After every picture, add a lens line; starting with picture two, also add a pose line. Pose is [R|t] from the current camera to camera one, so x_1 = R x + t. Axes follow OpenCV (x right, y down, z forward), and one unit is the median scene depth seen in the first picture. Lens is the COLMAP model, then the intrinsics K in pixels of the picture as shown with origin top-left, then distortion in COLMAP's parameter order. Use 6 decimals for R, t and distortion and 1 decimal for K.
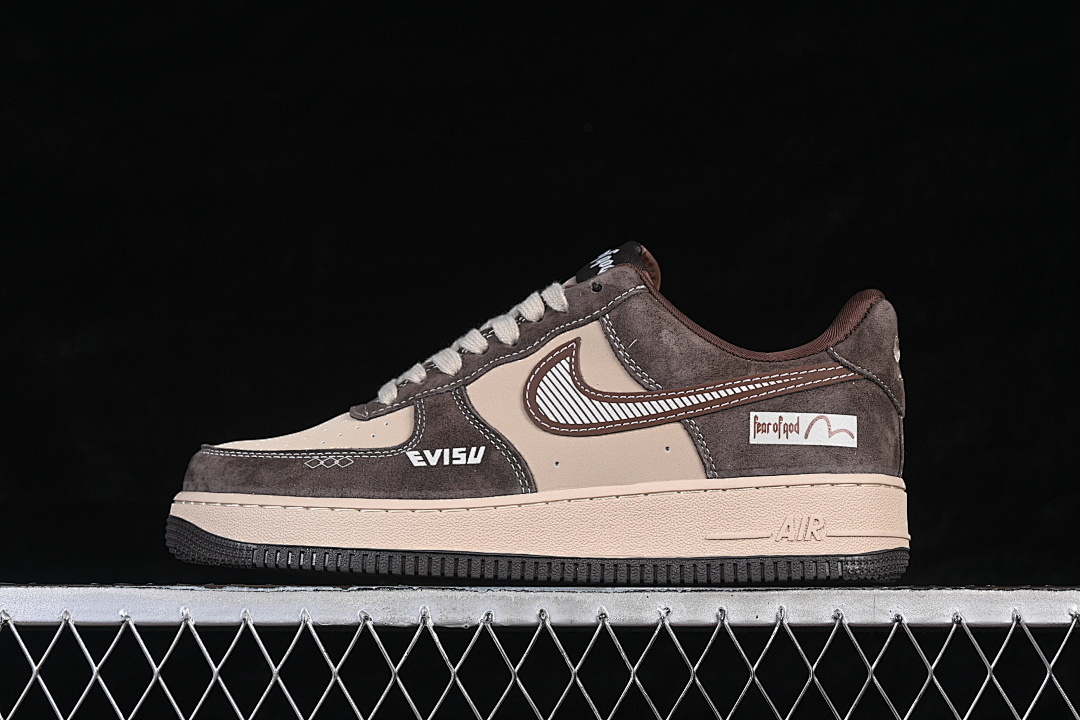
lens RADIAL K [[2332.7, 0, 540.0], [0, 2332.7, 360.0], [0, 0, 1]] dist [0.030385, 0.045677]
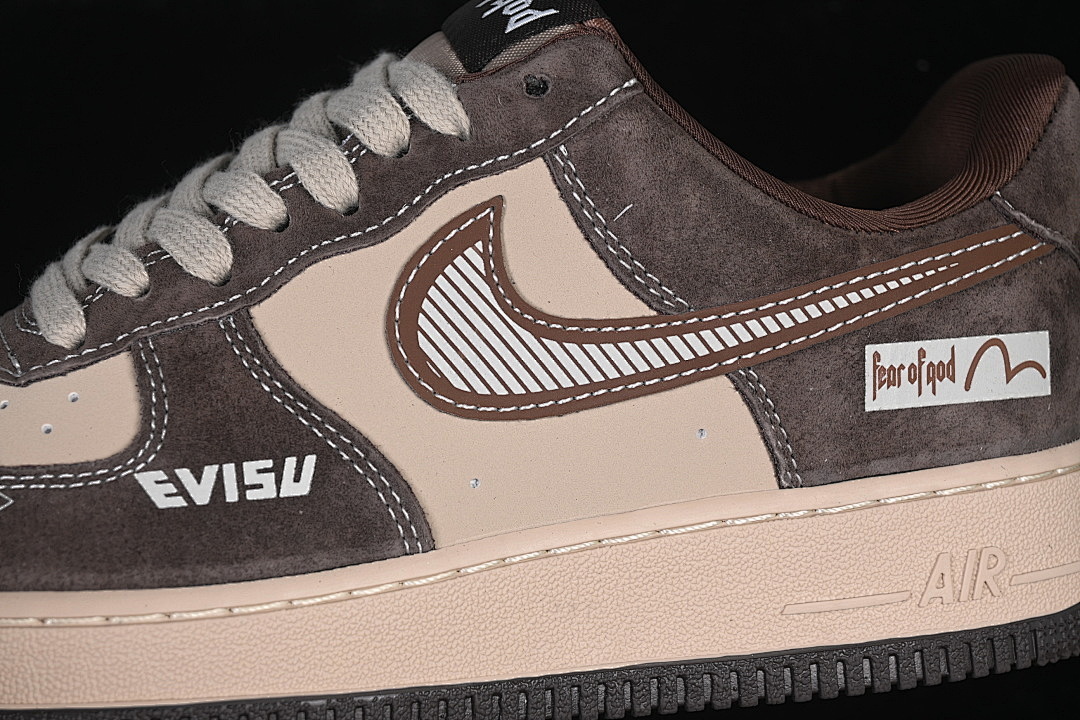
lens RADIAL K [[2332.7, 0, 540.0], [0, 2332.7, 360.0], [0, 0, 1]] dist [0.030385, 0.045677]
pose [[0.961624, -0.065843, 0.266354, -0.100822], [0.005572, 0.975265, 0.220968, -0.080380], [-0.274315, -0.211004, 0.938205, 0.567282]]
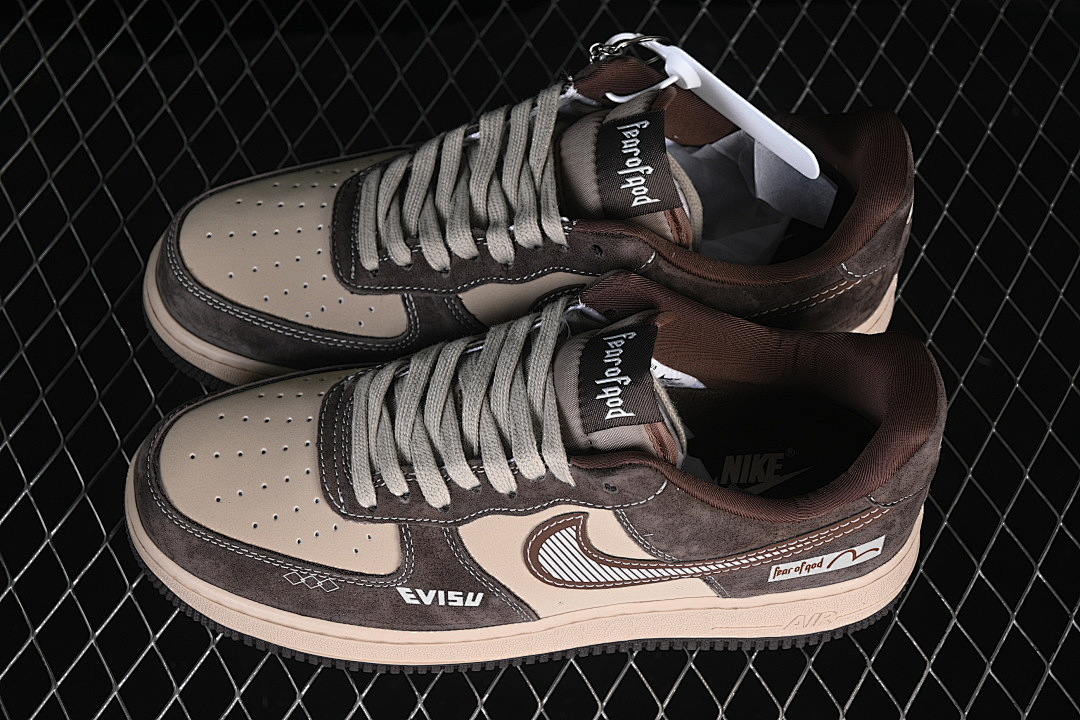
lens RADIAL K [[2332.7, 0, 540.0], [0, 2332.7, 360.0], [0, 0, 1]] dist [0.030385, 0.045677]
pose [[0.995912, -0.067116, 0.060454, -0.050784], [-0.024074, 0.447843, 0.893788, -0.829131], [-0.087061, -0.891590, 0.444396, 0.669097]]
